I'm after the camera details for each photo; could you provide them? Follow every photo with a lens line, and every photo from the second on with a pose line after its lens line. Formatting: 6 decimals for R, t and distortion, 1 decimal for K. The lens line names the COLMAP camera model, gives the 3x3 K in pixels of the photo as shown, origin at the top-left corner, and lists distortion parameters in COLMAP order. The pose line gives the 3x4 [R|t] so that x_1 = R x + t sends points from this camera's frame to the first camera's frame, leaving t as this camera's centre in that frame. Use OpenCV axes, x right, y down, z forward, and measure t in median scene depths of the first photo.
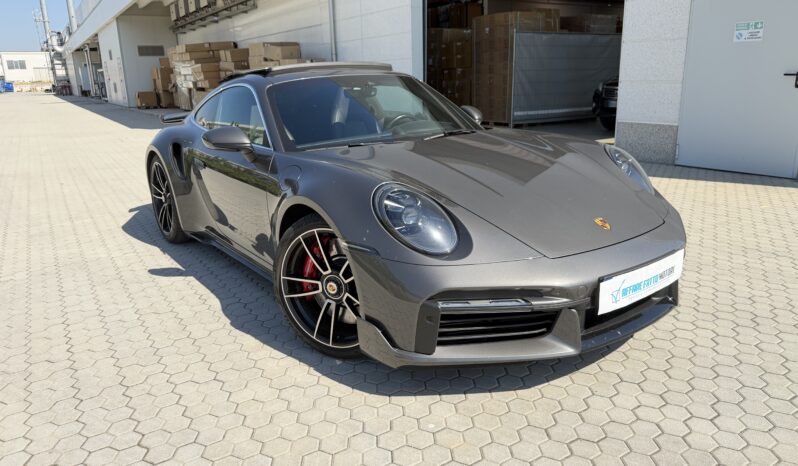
lens RADIAL K [[568.5, 0, 396.0], [0, 568.5, 236.0], [0, 0, 1]] dist [0.043896, -0.064852]
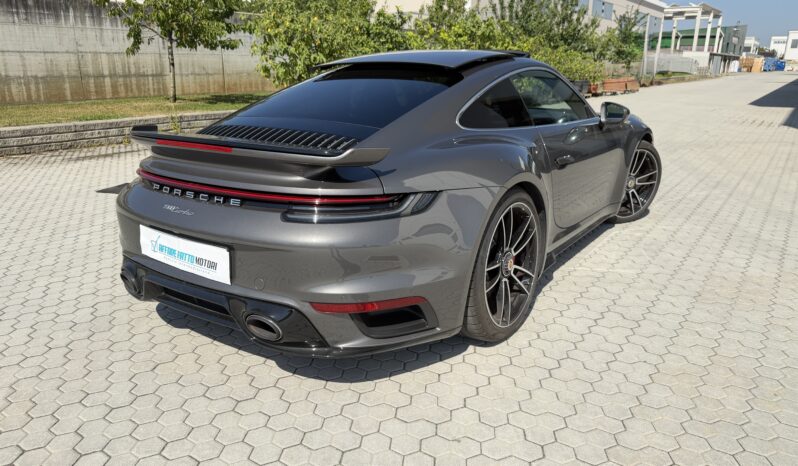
lens RADIAL K [[572.0, 0, 399.0], [0, 572.0, 233.0], [0, 0, 1]] dist [0.002863, -0.001536]
pose [[0.389502, 0.288370, -0.874718, 0.205426], [-0.262121, 0.945155, 0.194871, 0.011990], [0.882938, 0.153379, 0.443728, -0.066261]]
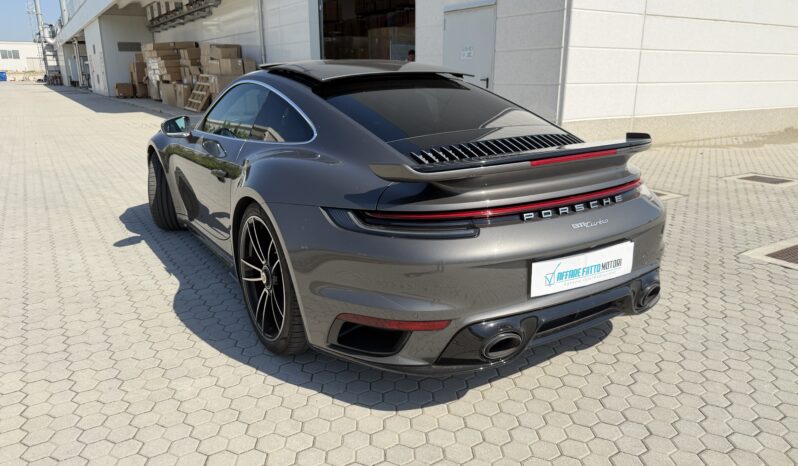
lens RADIAL K [[568.5, 0, 396.0], [0, 568.5, 236.0], [0, 0, 1]] dist [0.043896, -0.064852]
pose [[0.999781, 0.017652, 0.011270, 0.092969], [-0.017705, 0.999832, 0.004638, 0.034896], [-0.011187, -0.004836, 0.999926, -0.137084]]
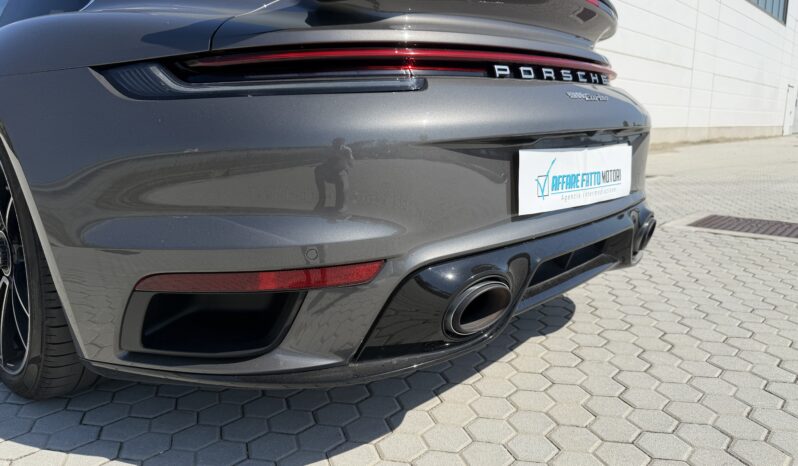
lens RADIAL K [[568.5, 0, 396.0], [0, 568.5, 236.0], [0, 0, 1]] dist [0.043896, -0.064852]
pose [[0.962599, -0.038760, 0.268143, 0.092236], [0.061185, 0.995245, -0.075787, 0.047138], [-0.263931, 0.089359, 0.960393, -0.098506]]
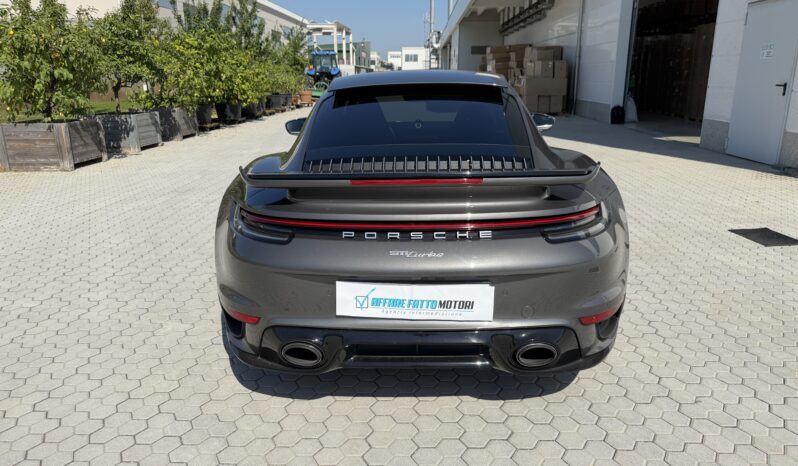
lens RADIAL K [[568.5, 0, 396.0], [0, 568.5, 236.0], [0, 0, 1]] dist [0.043896, -0.064852]
pose [[0.825423, 0.173837, -0.537083, 0.157202], [-0.167756, 0.983961, 0.060660, 0.026882], [0.539013, 0.040028, 0.841346, -0.120919]]
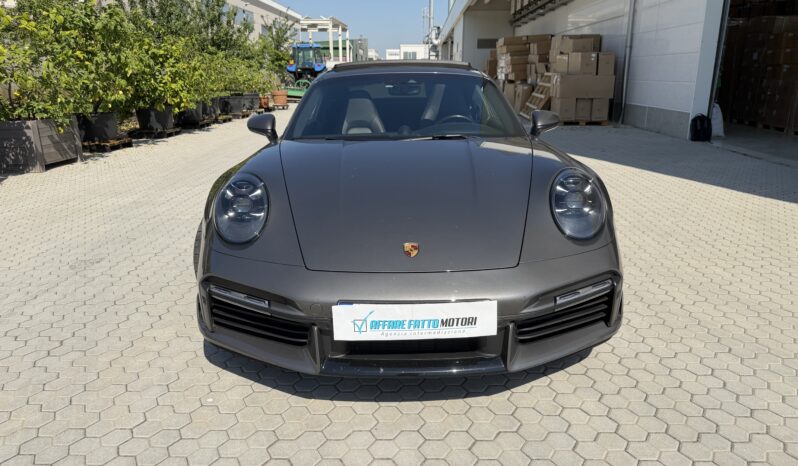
lens RADIAL K [[568.5, 0, 396.0], [0, 568.5, 236.0], [0, 0, 1]] dist [0.043896, -0.064852]
pose [[0.826699, 0.175981, -0.534415, 0.067681], [-0.168476, 0.983671, 0.063301, -0.007852], [0.536828, 0.037705, 0.842849, 0.018480]]
